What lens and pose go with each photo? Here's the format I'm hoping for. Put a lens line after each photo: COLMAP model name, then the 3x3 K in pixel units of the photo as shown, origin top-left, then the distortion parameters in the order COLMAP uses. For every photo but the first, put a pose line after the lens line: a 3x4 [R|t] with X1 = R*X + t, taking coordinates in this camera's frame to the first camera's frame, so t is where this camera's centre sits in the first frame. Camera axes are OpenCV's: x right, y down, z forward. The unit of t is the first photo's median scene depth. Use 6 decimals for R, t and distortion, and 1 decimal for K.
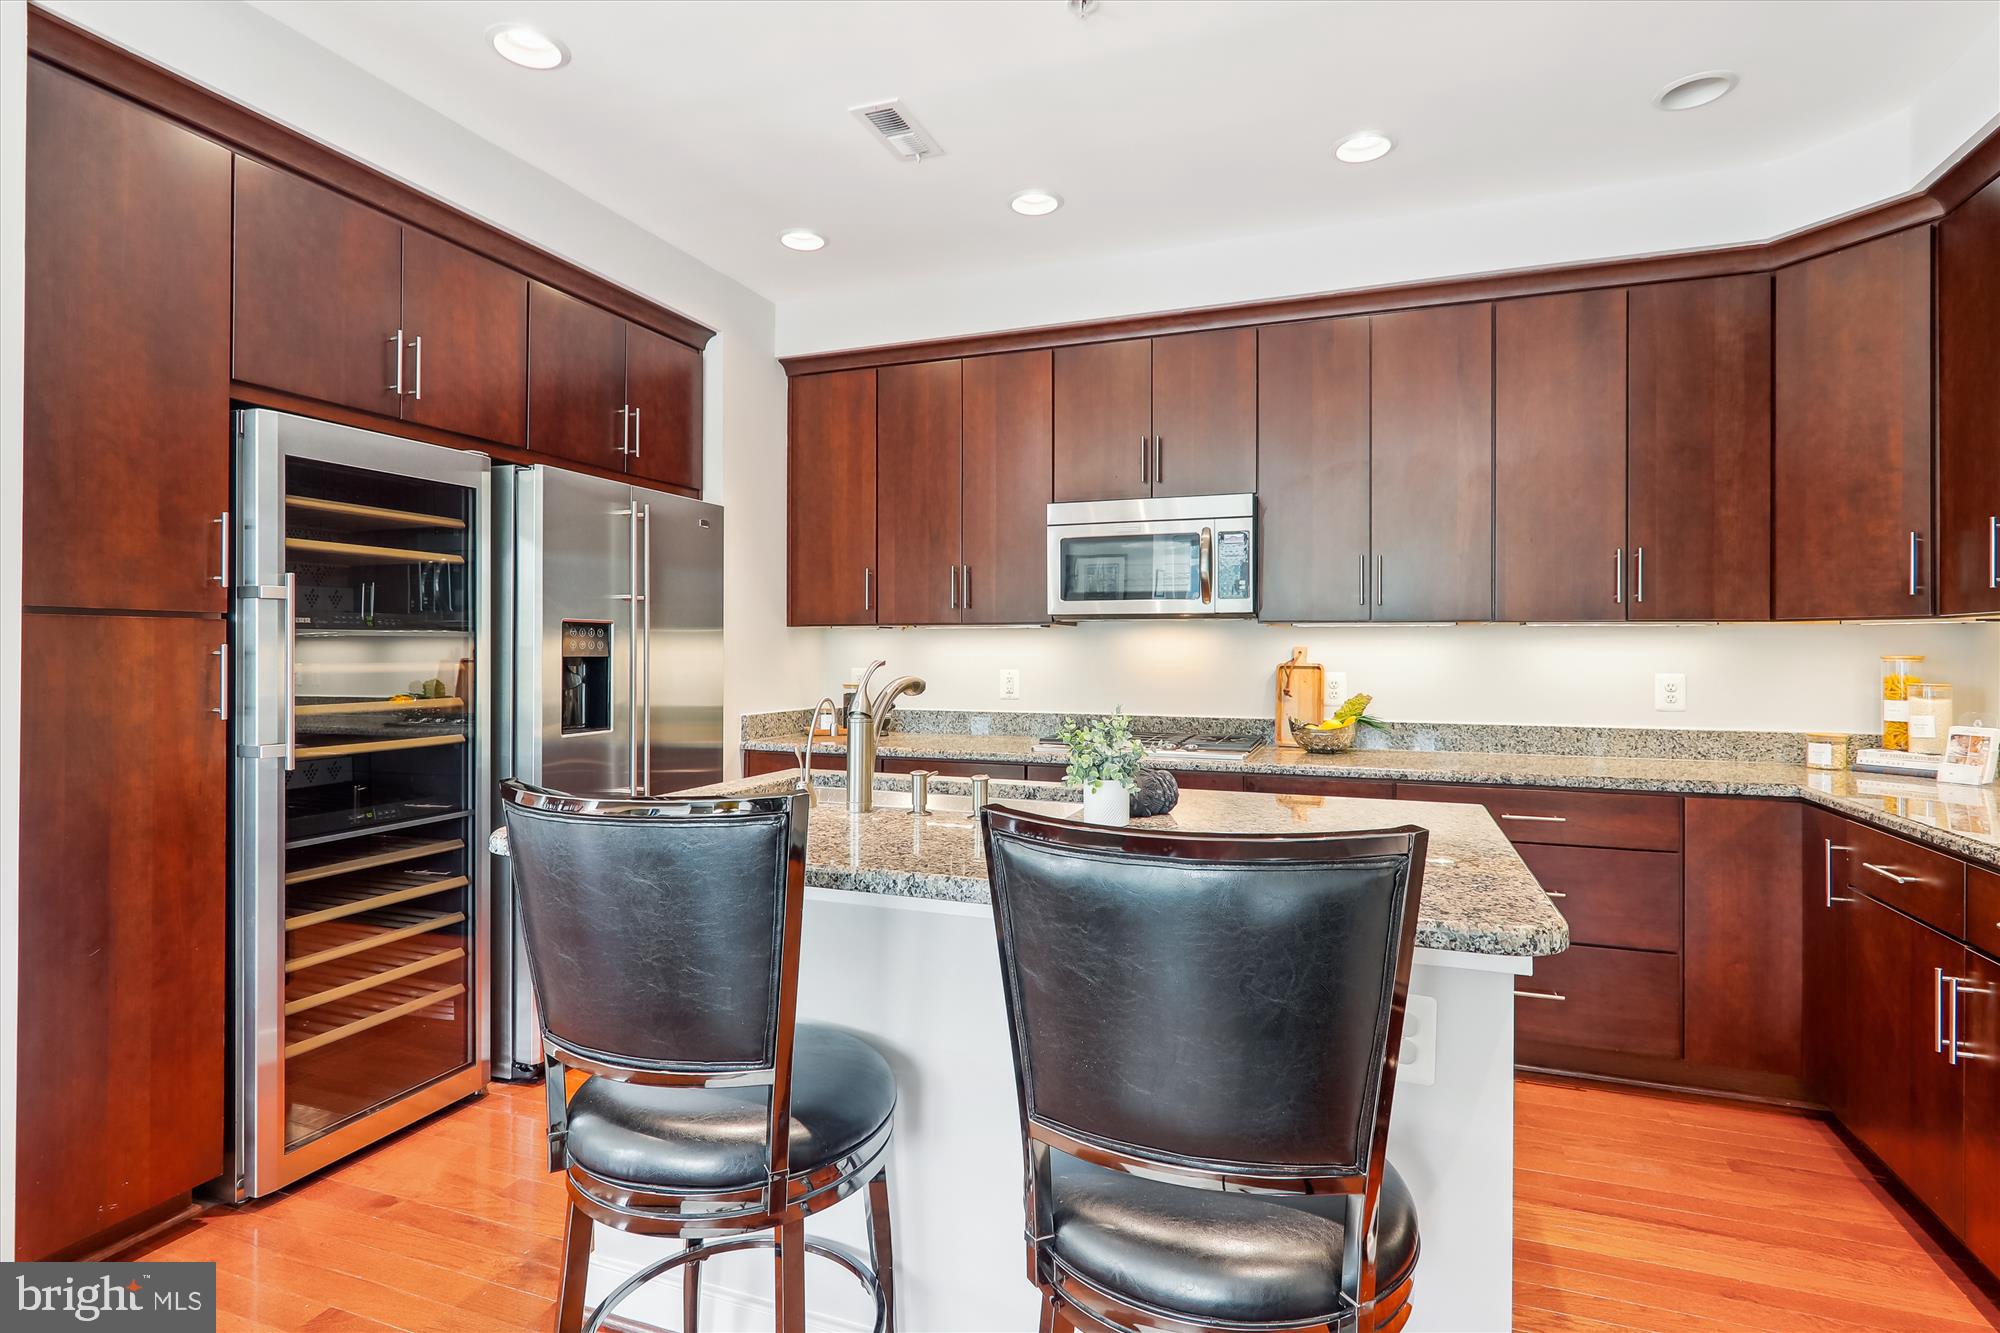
lens RADIAL K [[1005.0, 0, 998.6], [0, 1005.0, 648.8], [0, 0, 1]] dist [0.006549, -0.001856]
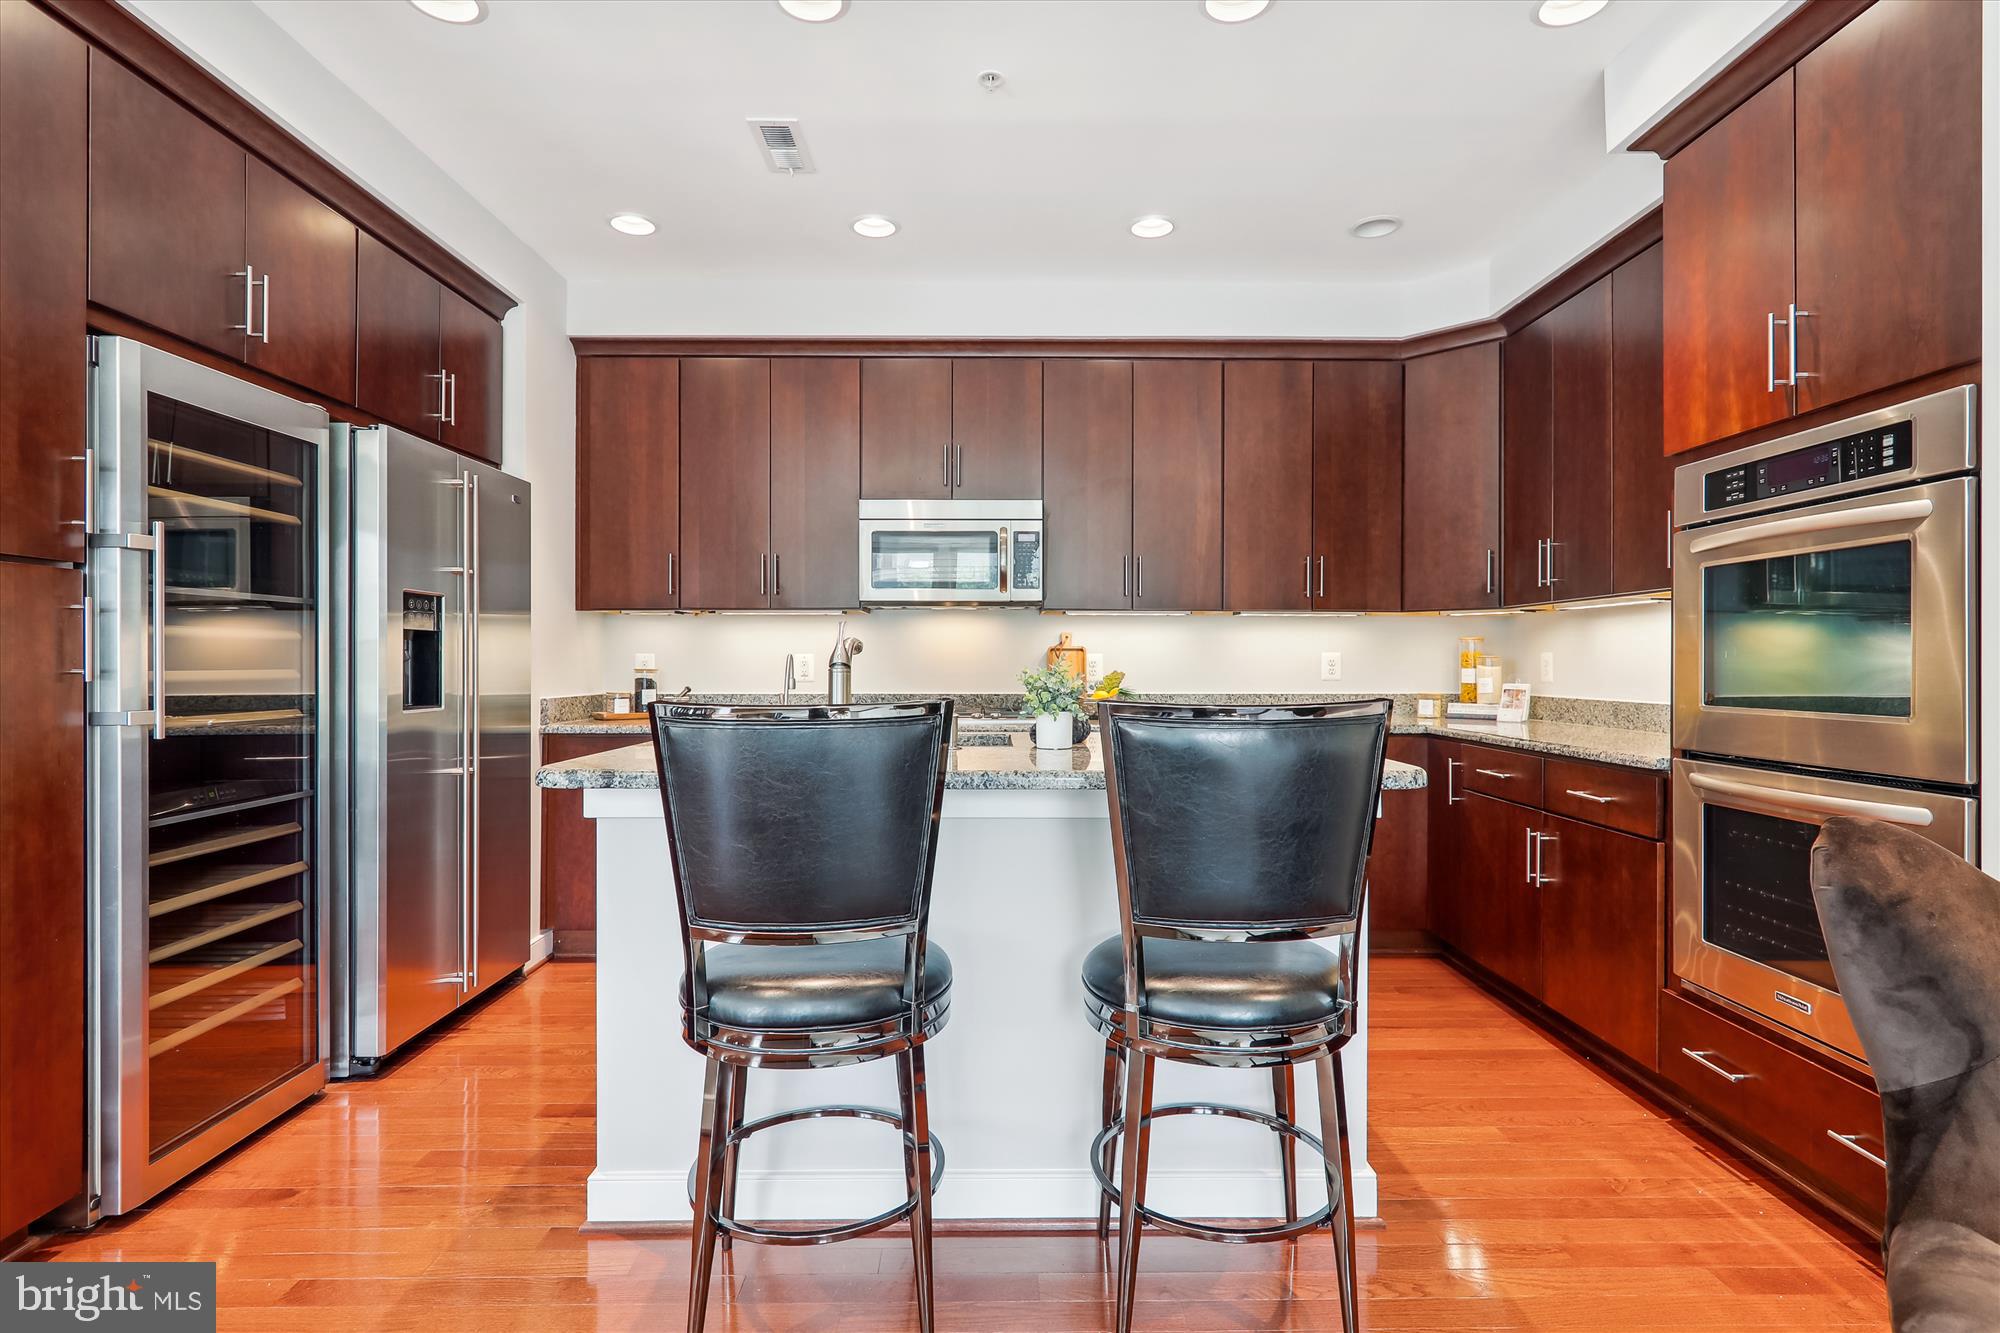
lens RADIAL K [[1005.0, 0, 996.2], [0, 1005.0, 668.6], [0, 0, 1]] dist [0.006549, -0.001856]
pose [[0.932111, -0.003822, 0.362153, -0.262689], [0.001550, 0.999977, 0.006566, 0.041320], [-0.362170, -0.005559, 0.932096, -0.095646]]
